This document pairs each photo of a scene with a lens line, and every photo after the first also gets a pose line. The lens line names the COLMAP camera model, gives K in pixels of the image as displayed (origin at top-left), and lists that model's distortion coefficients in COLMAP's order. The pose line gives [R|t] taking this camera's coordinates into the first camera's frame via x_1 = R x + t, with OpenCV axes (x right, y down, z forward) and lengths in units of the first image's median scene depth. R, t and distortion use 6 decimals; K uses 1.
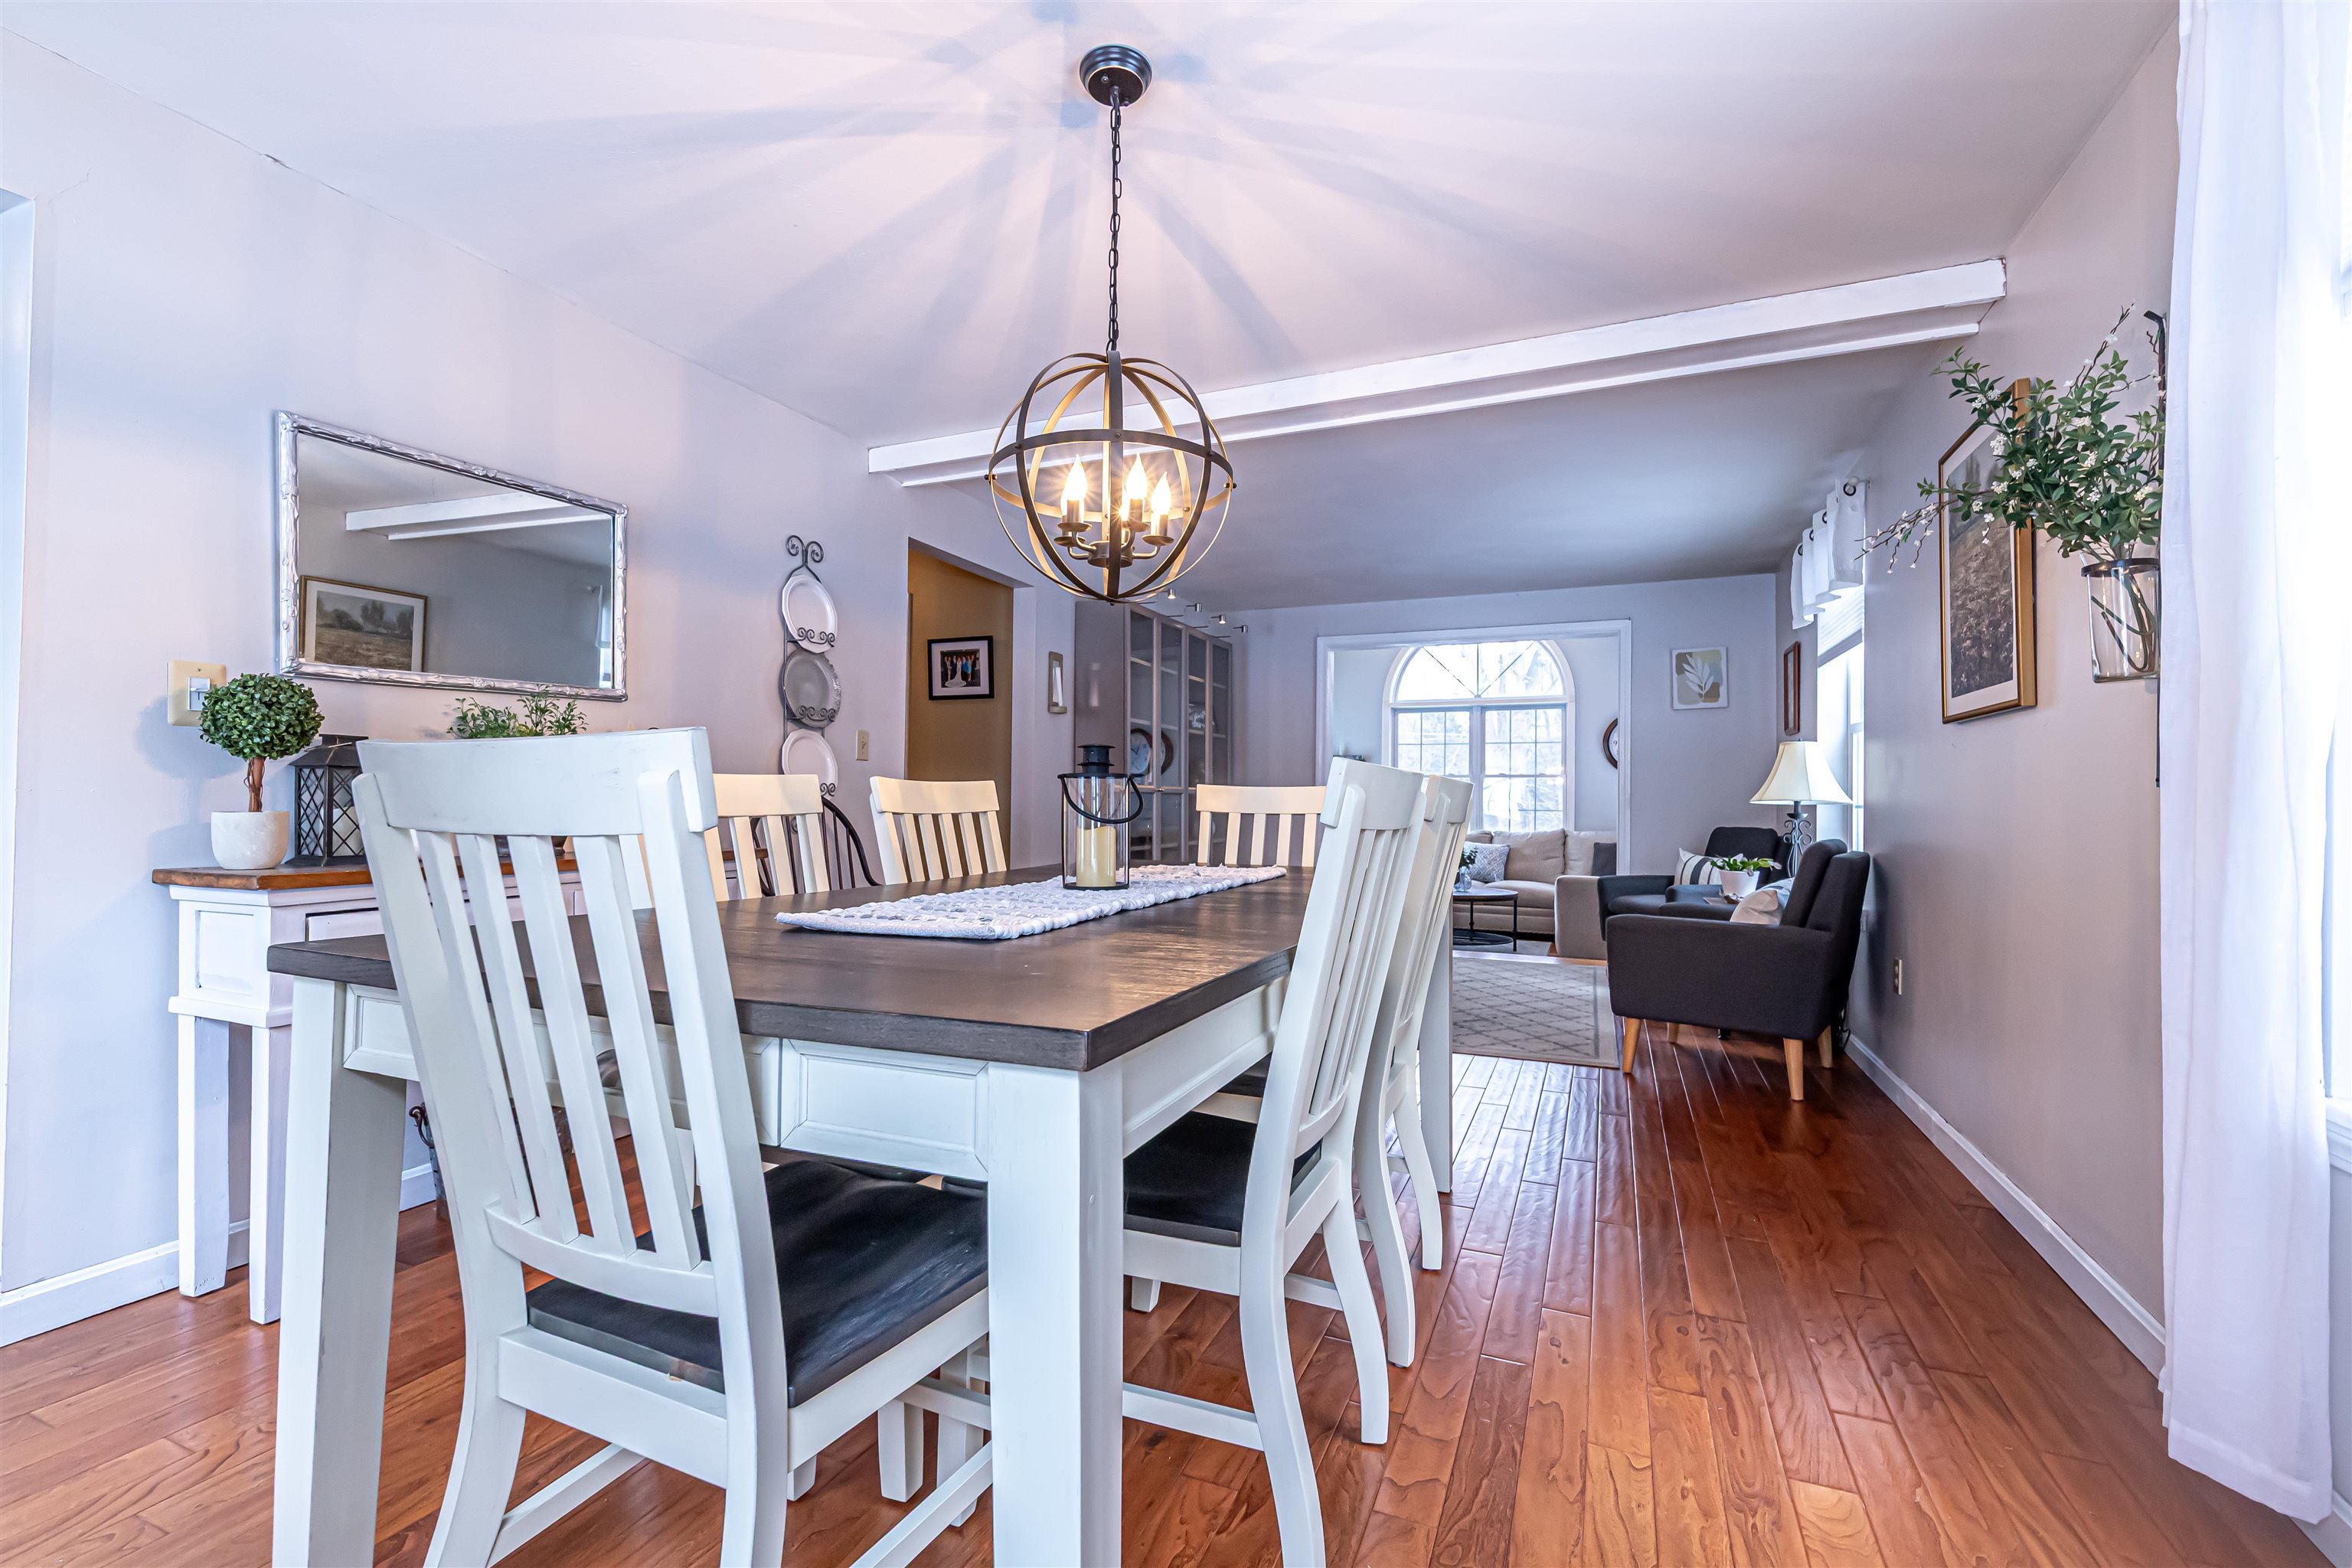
lens RADIAL K [[1039.0, 0, 1169.4], [0, 1039.0, 796.7], [0, 0, 1]] dist [-0.002754, 0.000214]
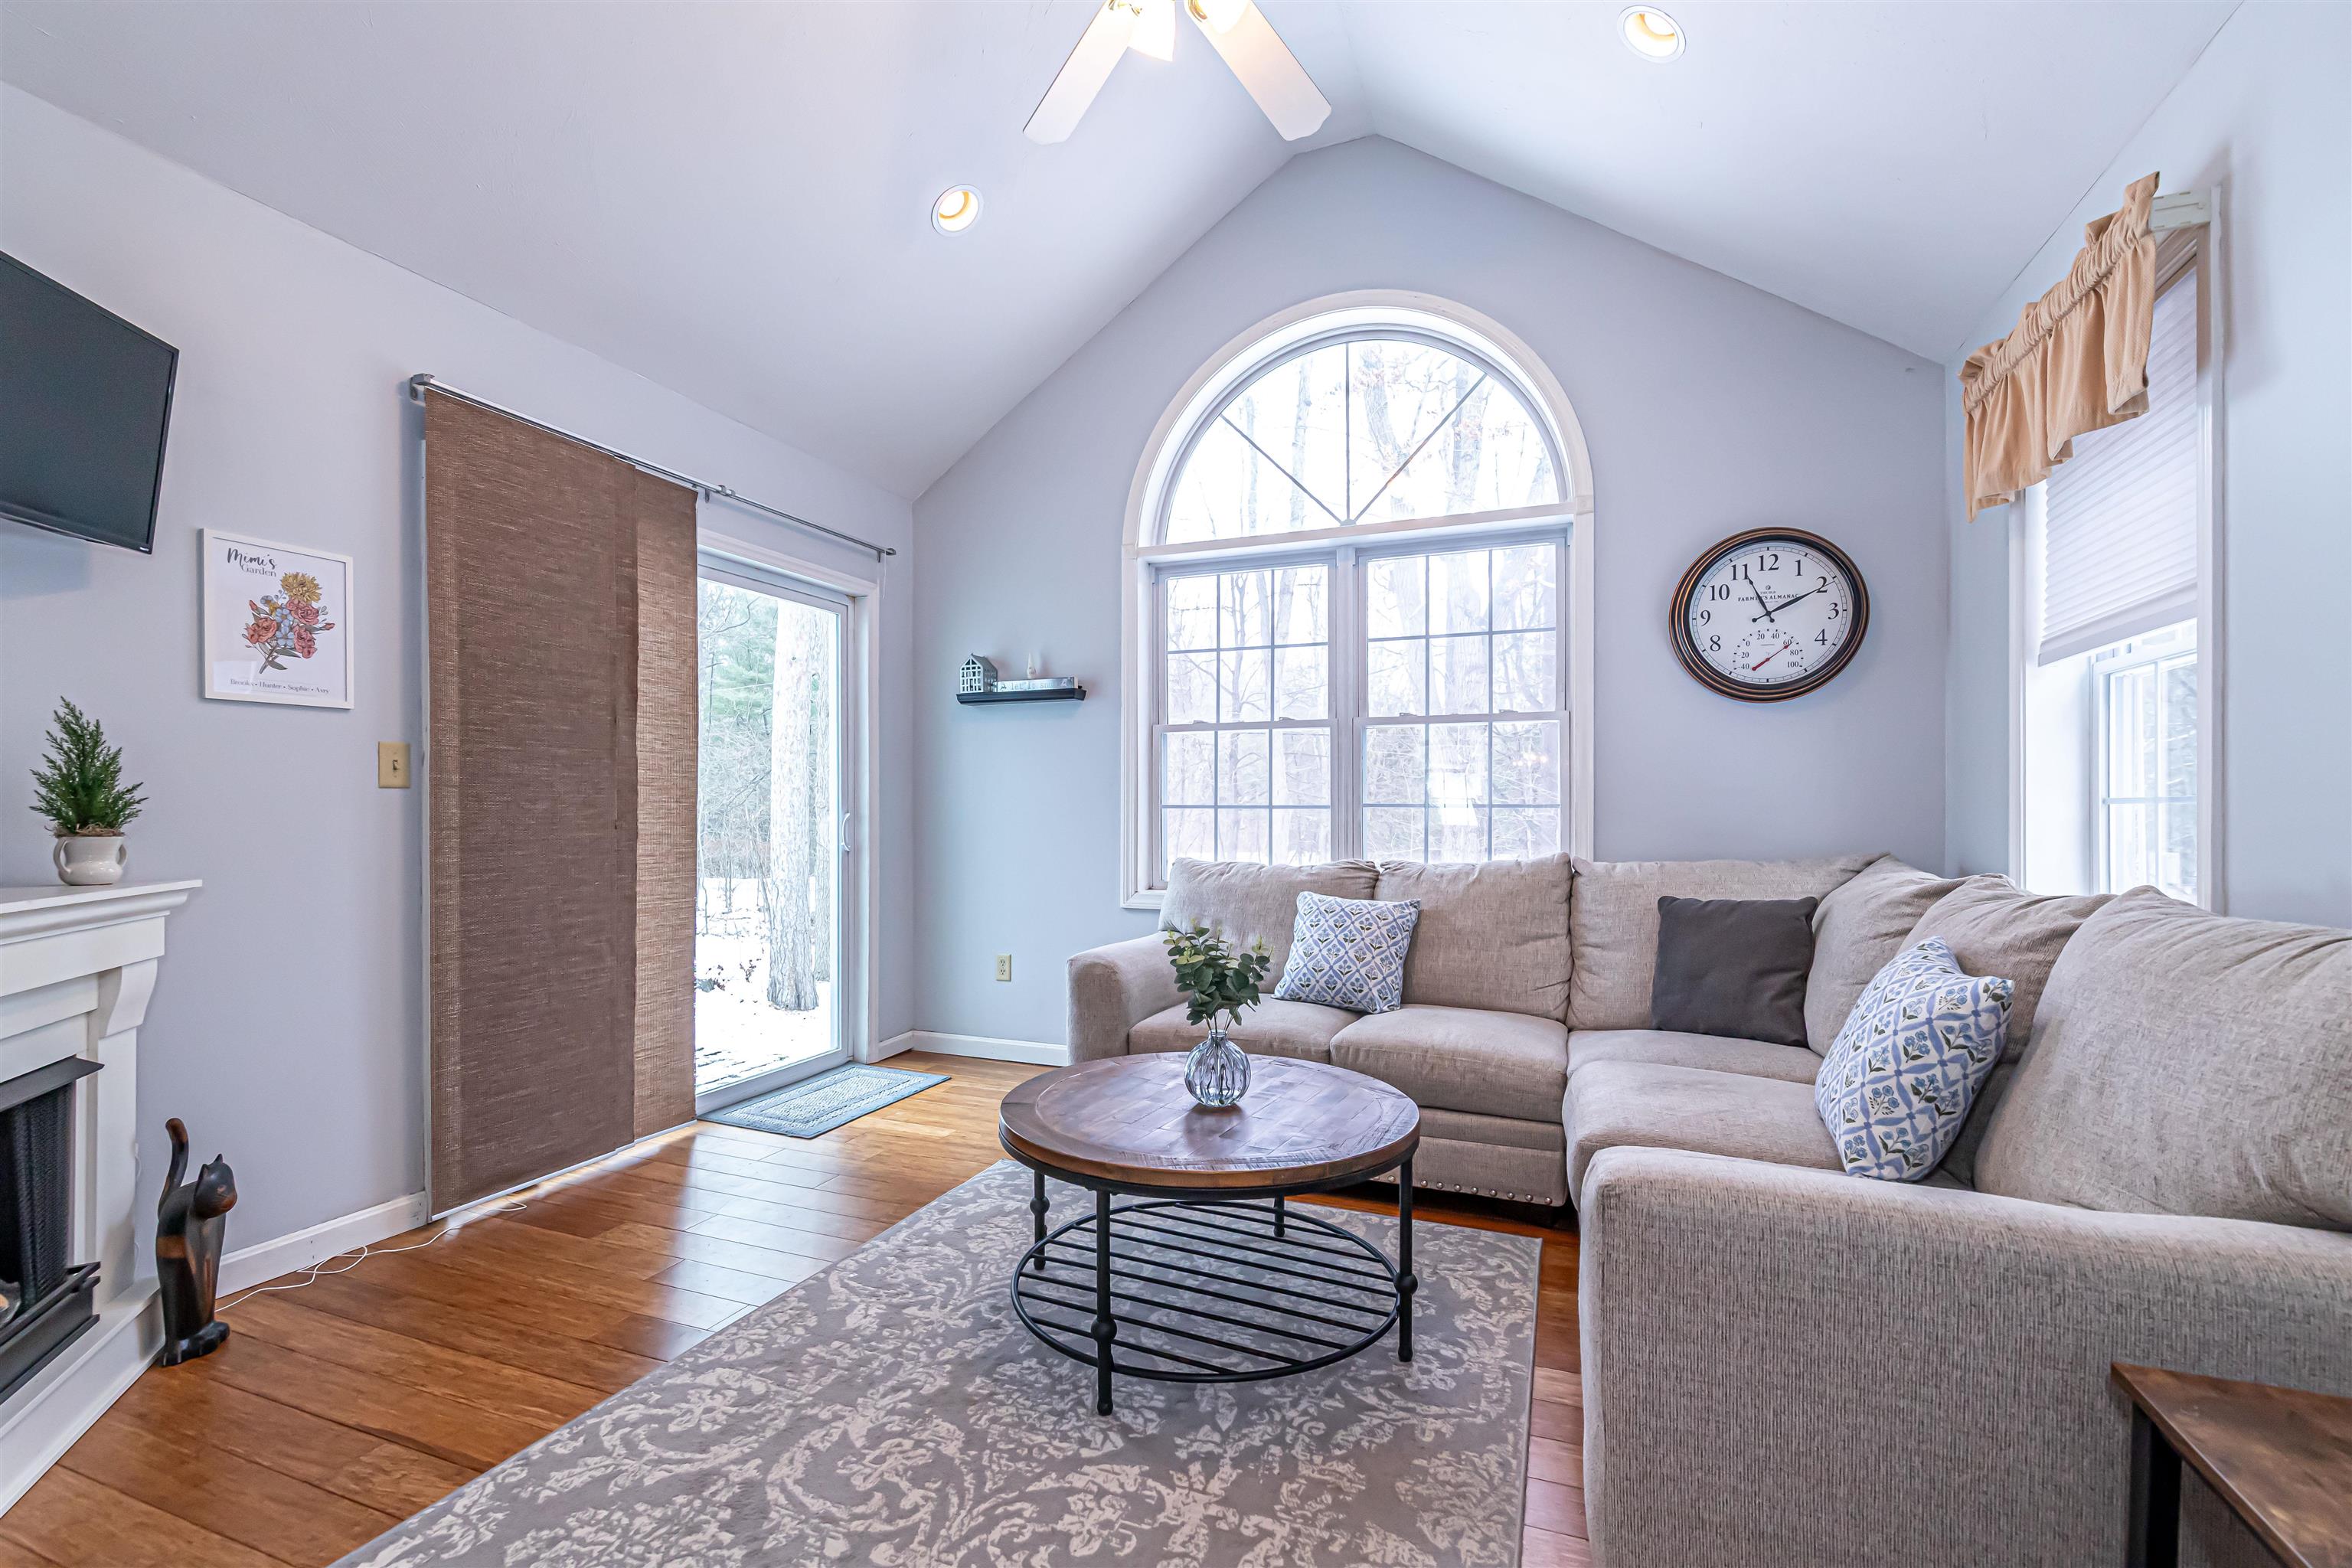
lens RADIAL K [[1039.0, 0, 1173.2], [0, 1039.0, 803.3], [0, 0, 1]] dist [-0.002754, 0.000214]
pose [[0.999690, -0.008289, 0.023484, 0.218674], [0.008396, 0.999955, -0.004465, 0.012157], [-0.023446, 0.004661, 0.999714, 0.599697]]
